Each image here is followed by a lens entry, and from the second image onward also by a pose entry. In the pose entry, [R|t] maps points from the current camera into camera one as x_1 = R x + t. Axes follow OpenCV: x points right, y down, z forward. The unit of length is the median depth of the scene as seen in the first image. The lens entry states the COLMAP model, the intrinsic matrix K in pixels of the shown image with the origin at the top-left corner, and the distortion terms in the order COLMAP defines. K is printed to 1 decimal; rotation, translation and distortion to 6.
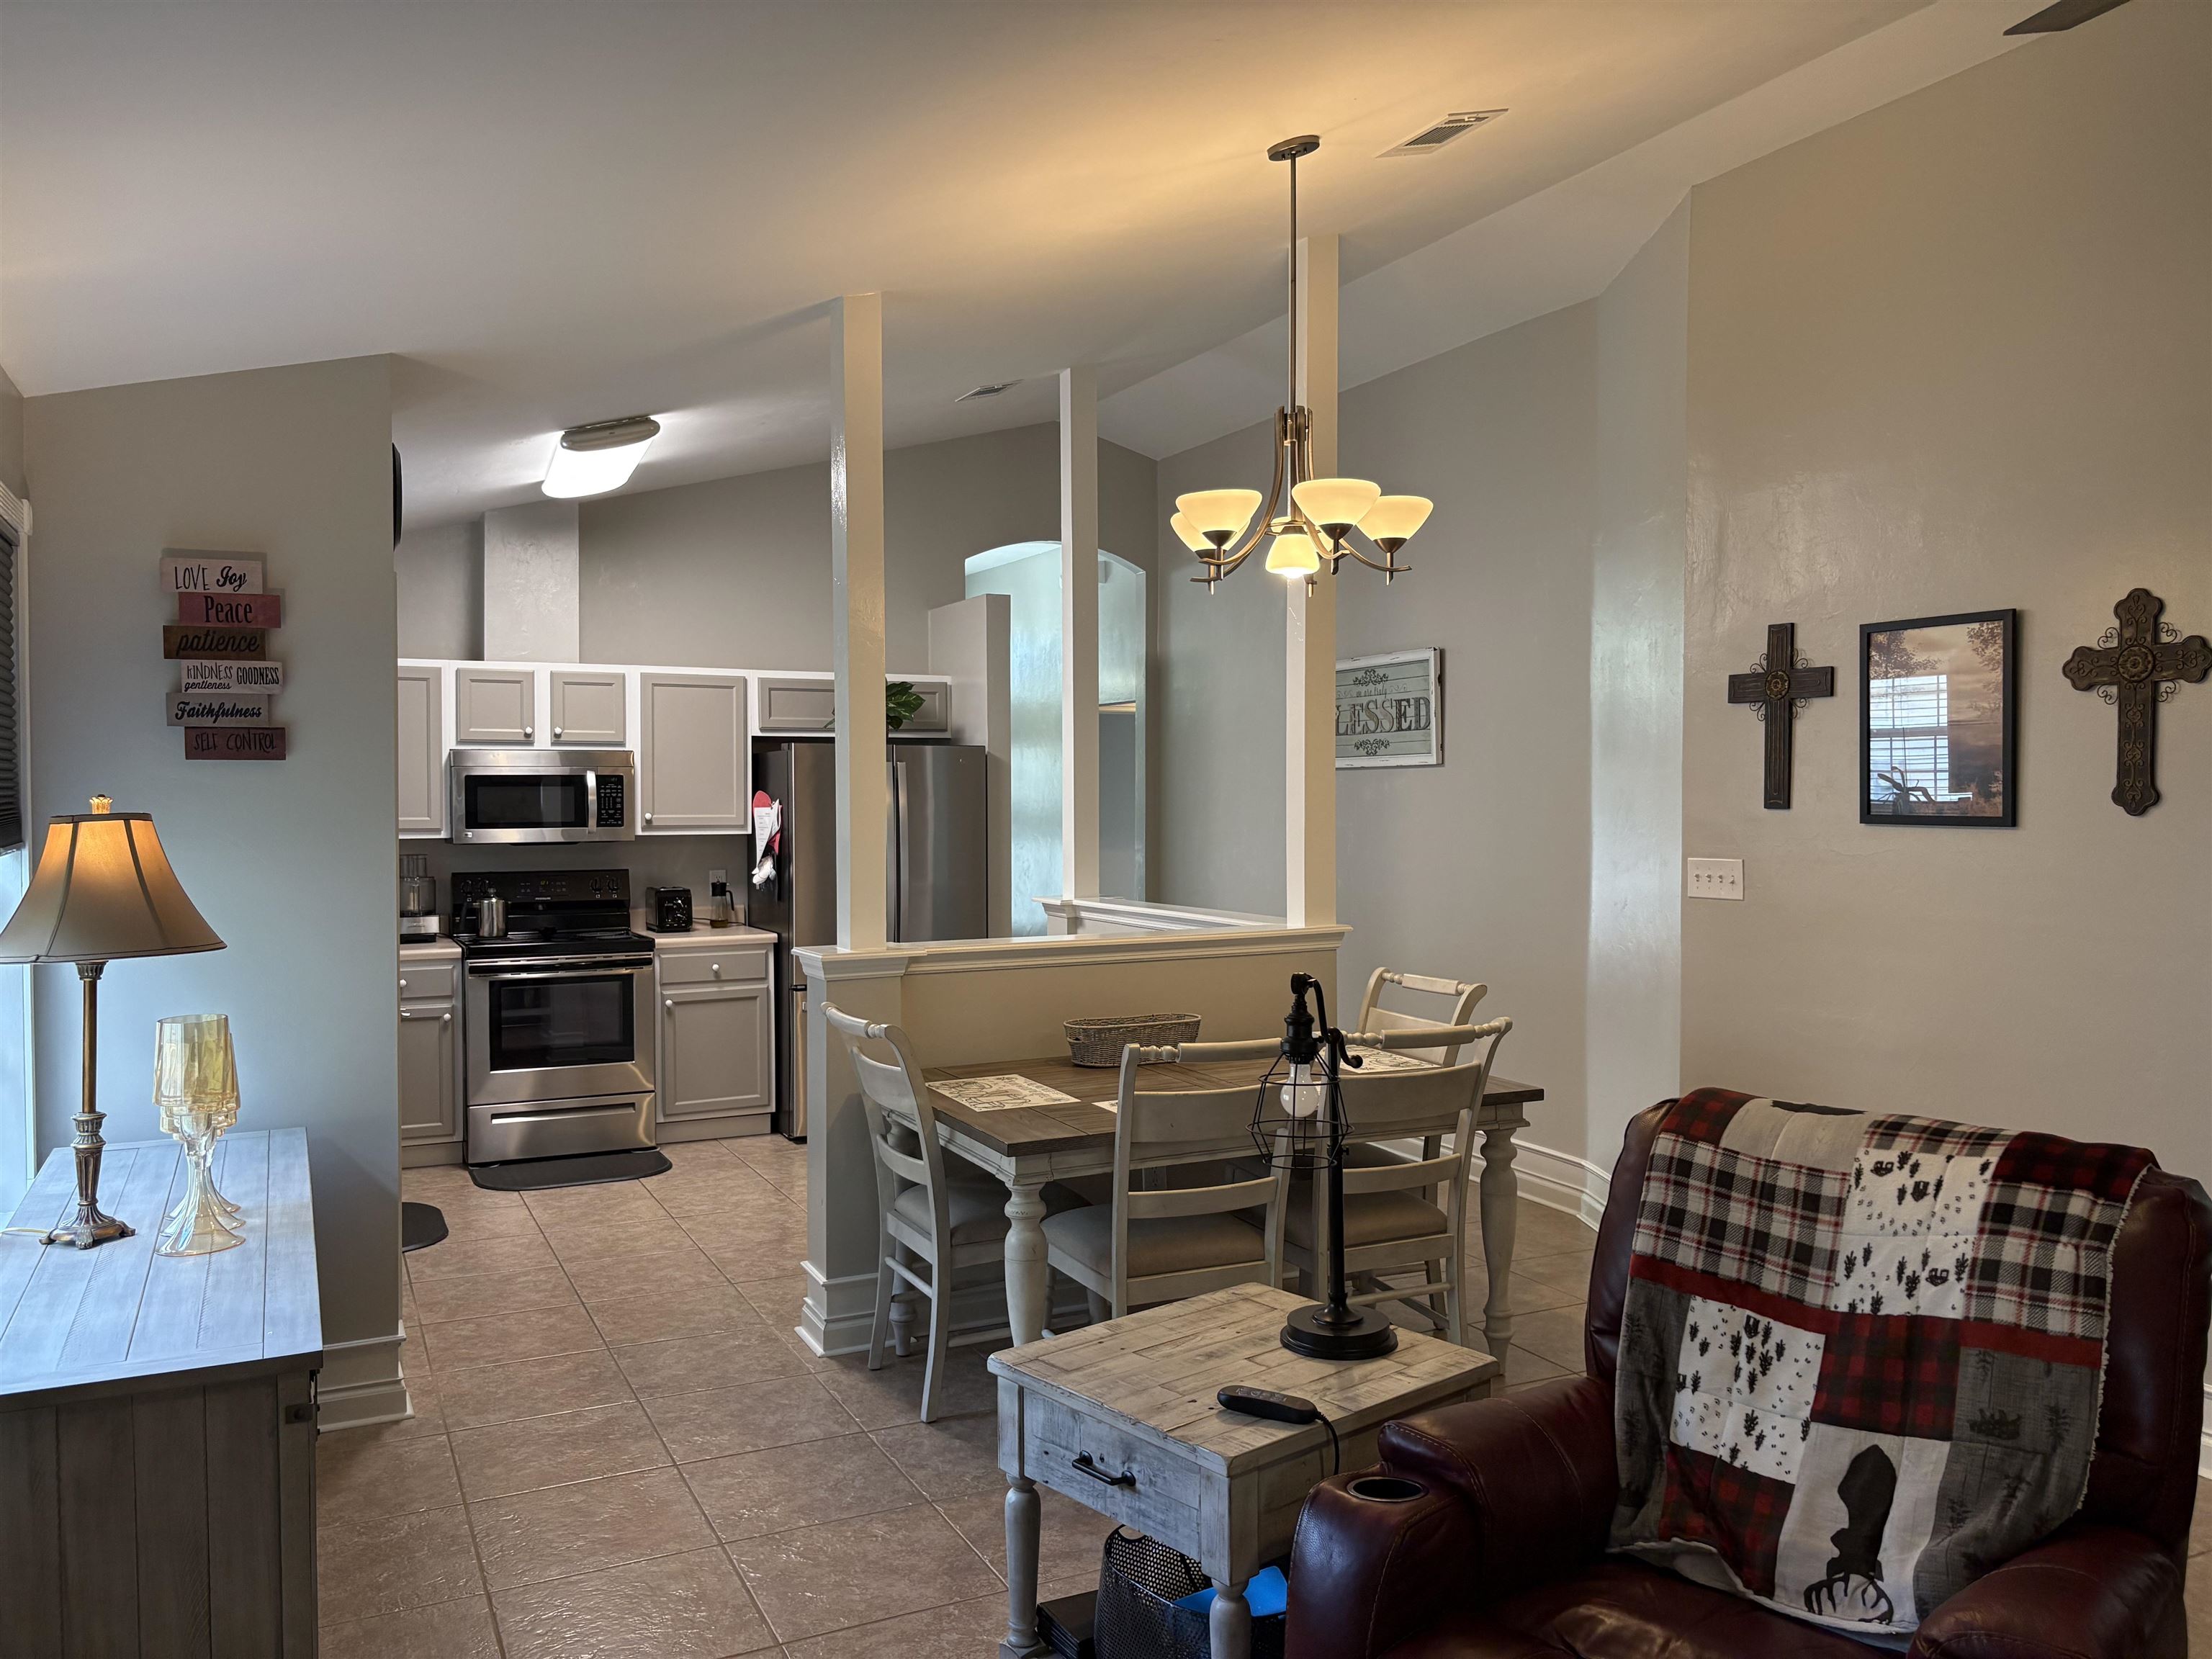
lens RADIAL K [[1676.4, 0, 1121.4], [0, 1676.4, 830.8], [0, 0, 1]] dist [0.054923, -0.061468]
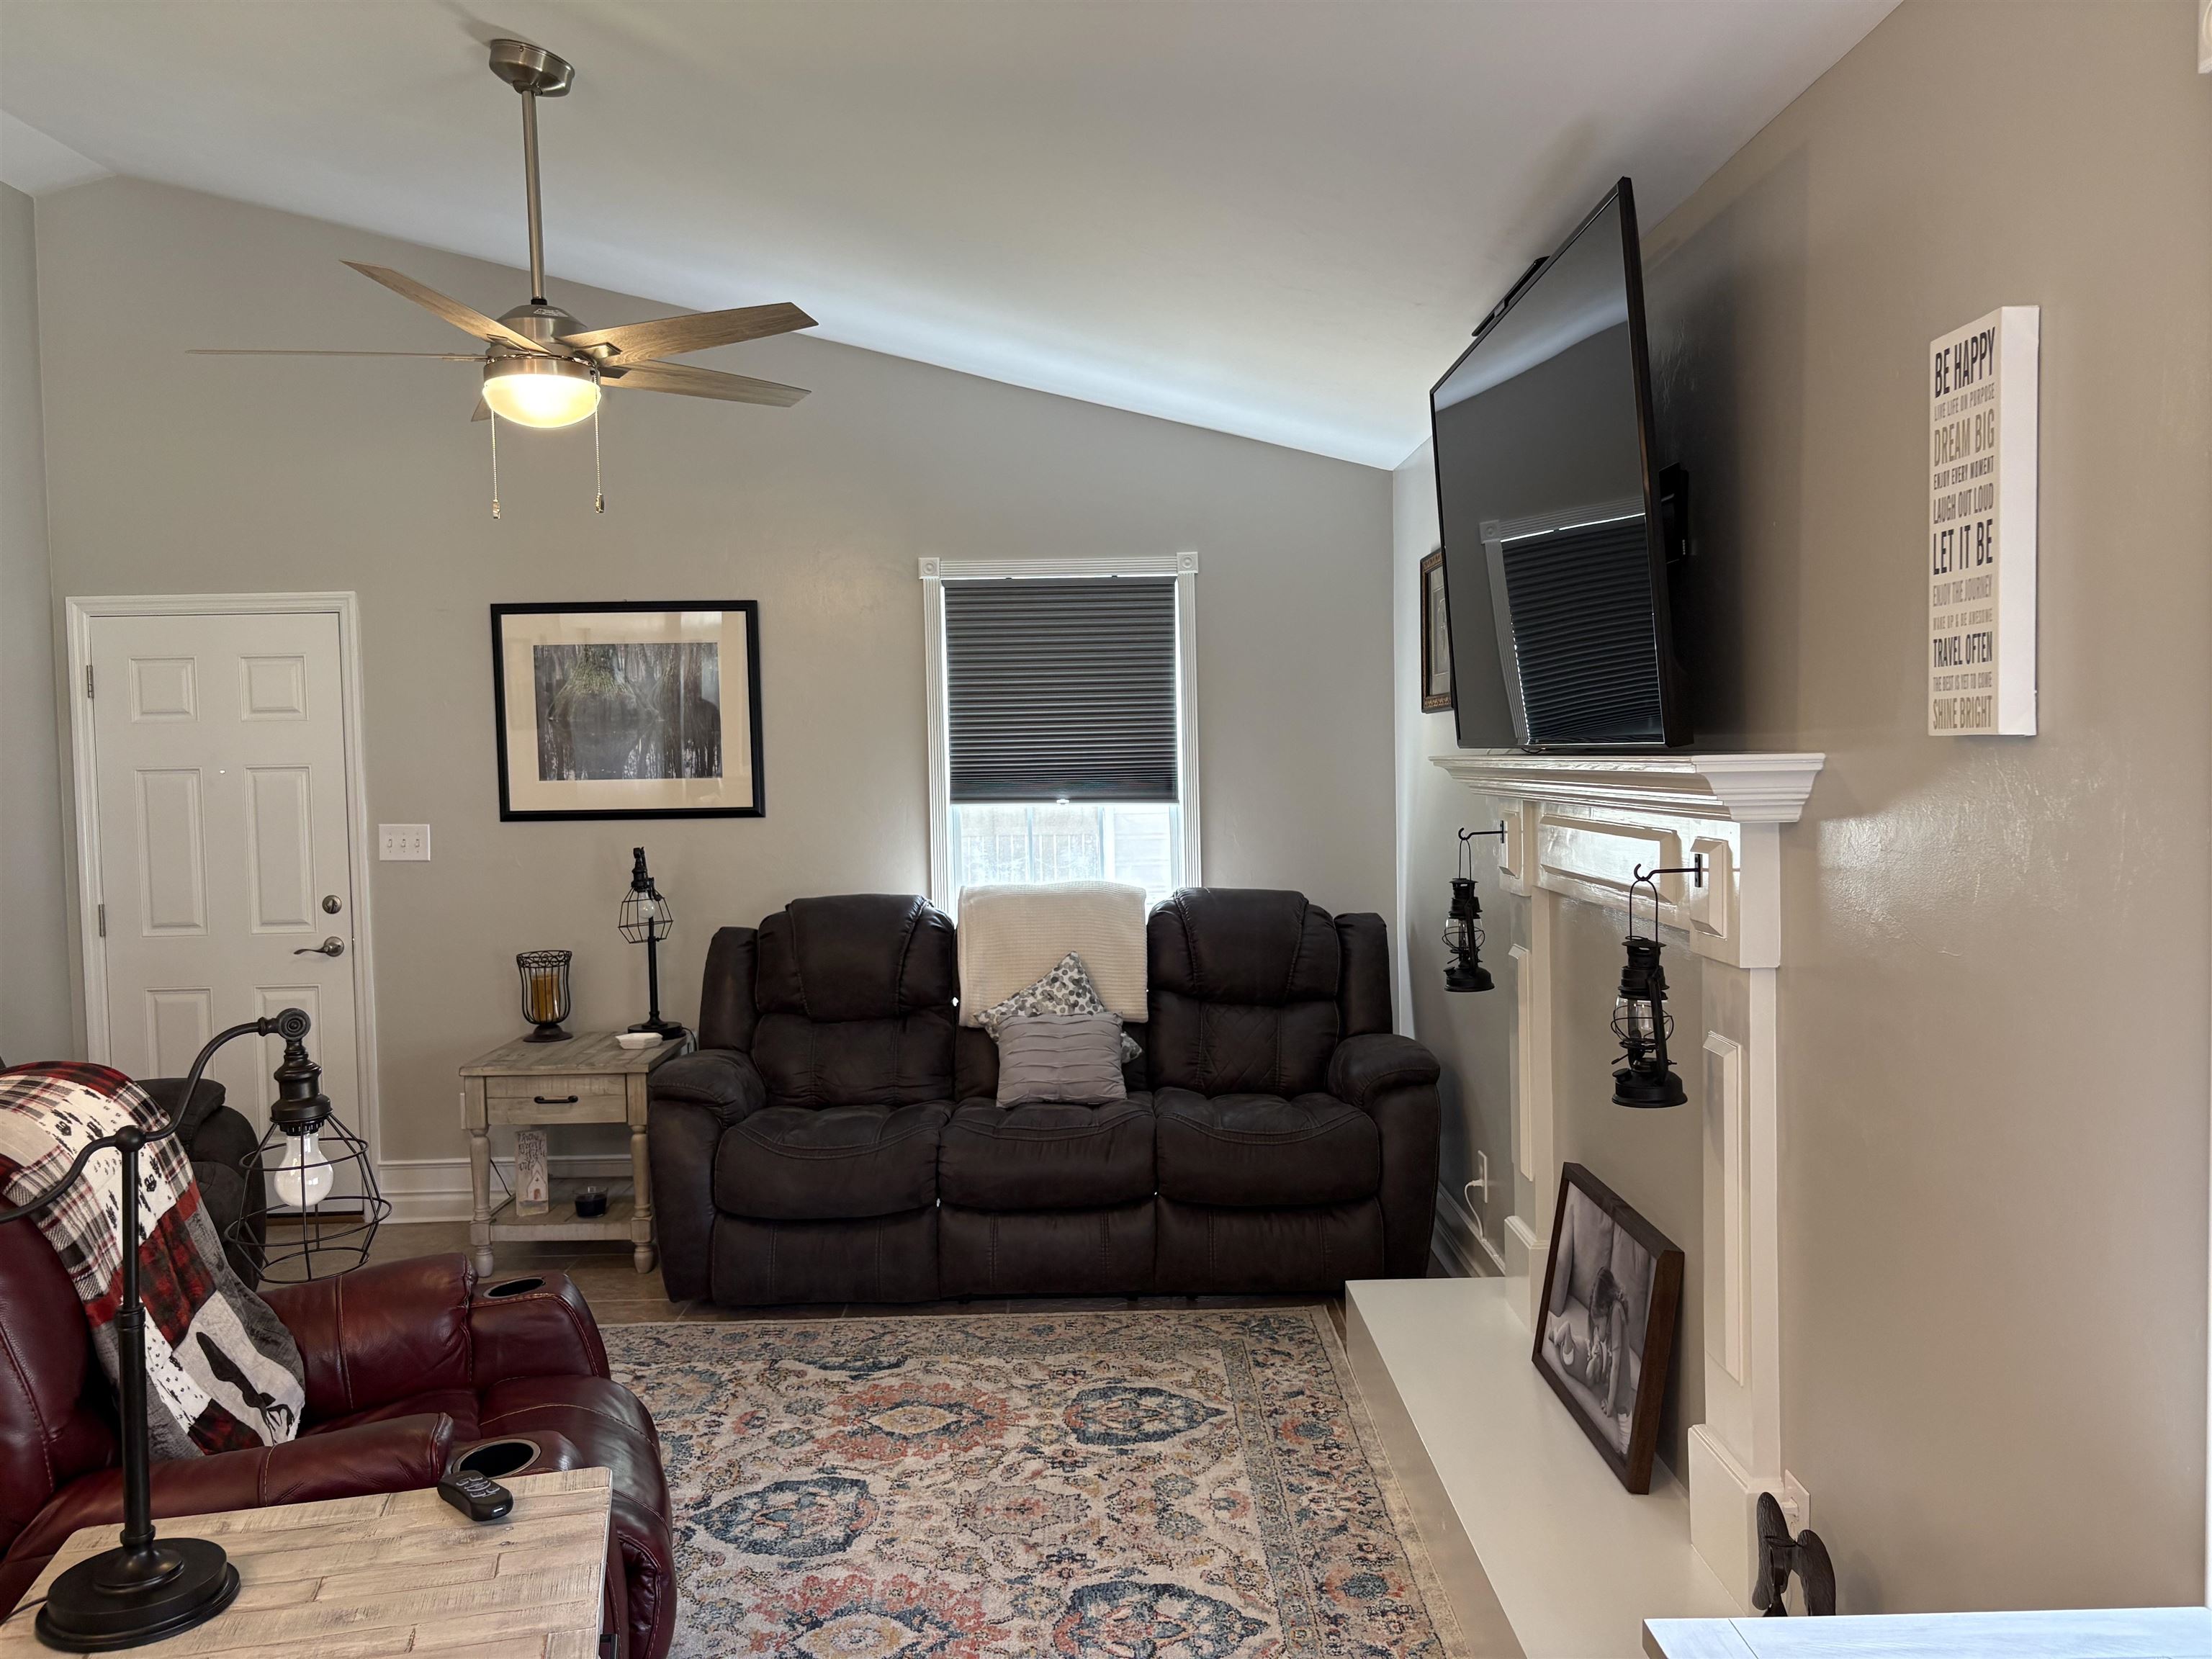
lens RADIAL K [[1676.4, 0, 1108.4], [0, 1676.4, 825.9], [0, 0, 1]] dist [0.054923, -0.061468]
pose [[-0.899255, 0.000373, 0.437425, -0.197682], [0.032646, 0.997268, 0.066262, -0.010737], [-0.436205, 0.073867, -0.896810, 0.566201]]
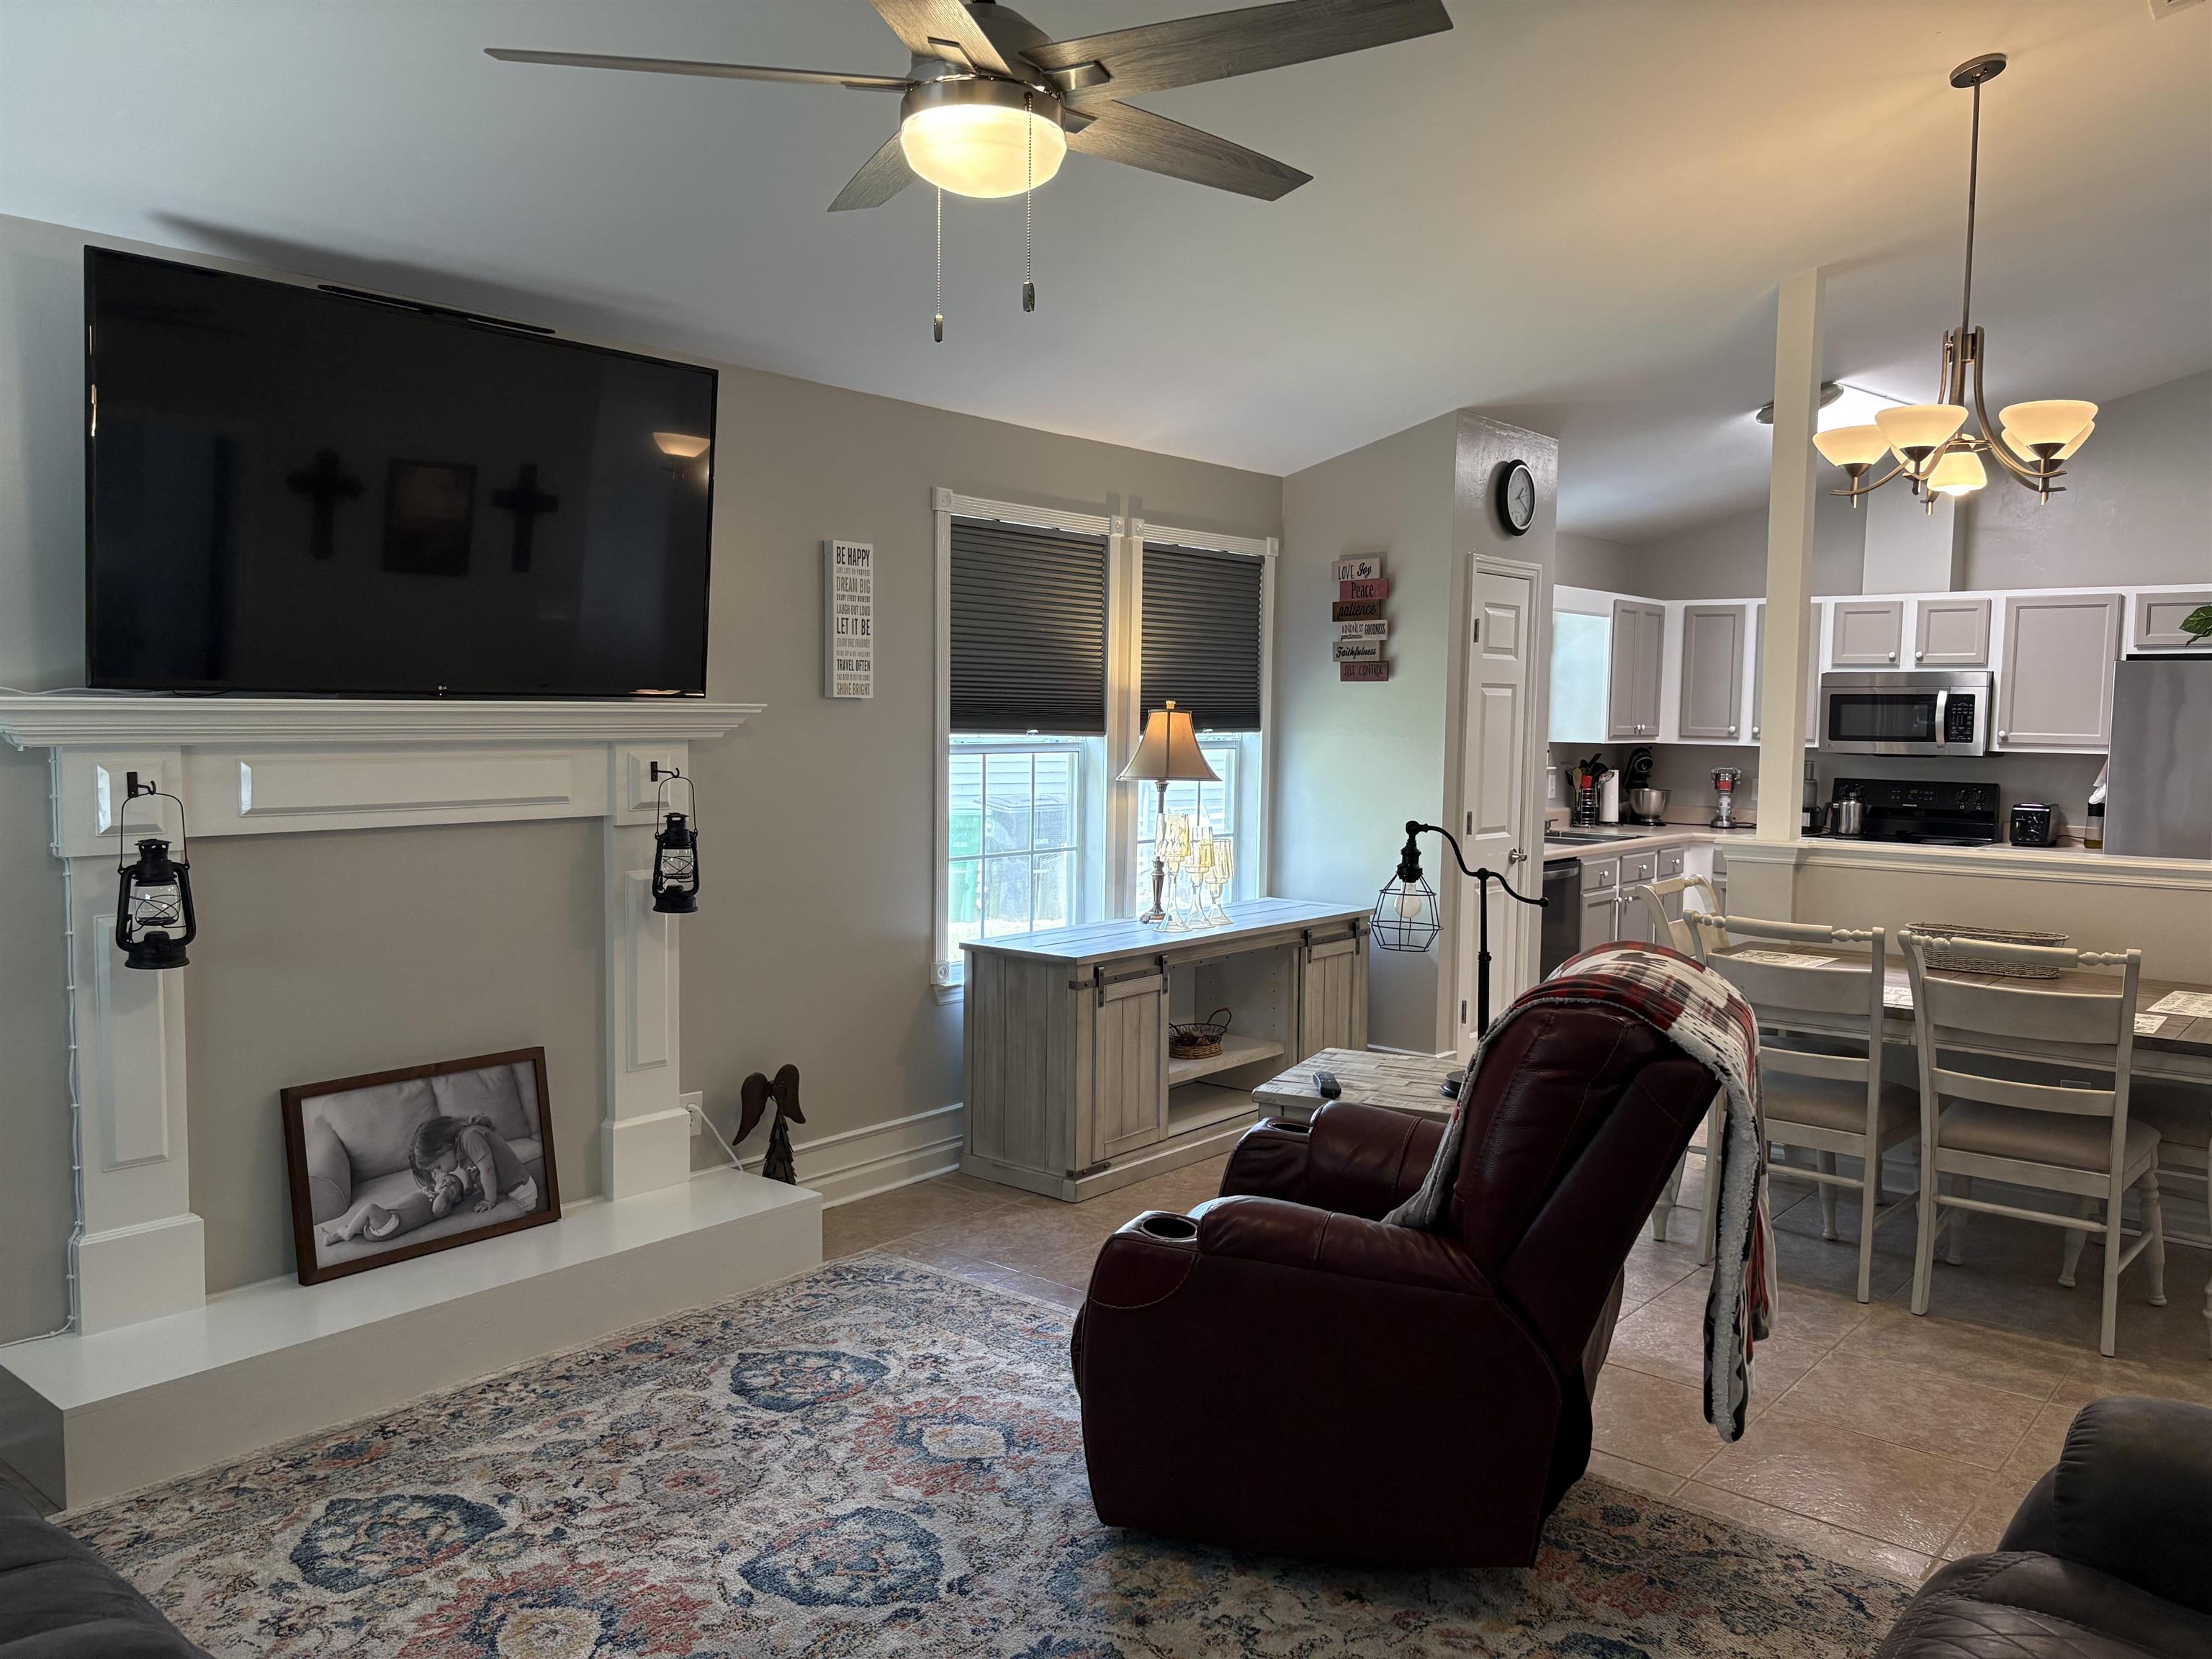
lens RADIAL K [[1676.4, 0, 1110.4], [0, 1676.4, 823.5], [0, 0, 1]] dist [0.054923, -0.061468]
pose [[0.405085, 0.071462, -0.911482, 0.505856], [-0.036775, 0.997407, 0.061855, 0.002713], [0.913539, 0.008463, 0.406663, 0.063359]]
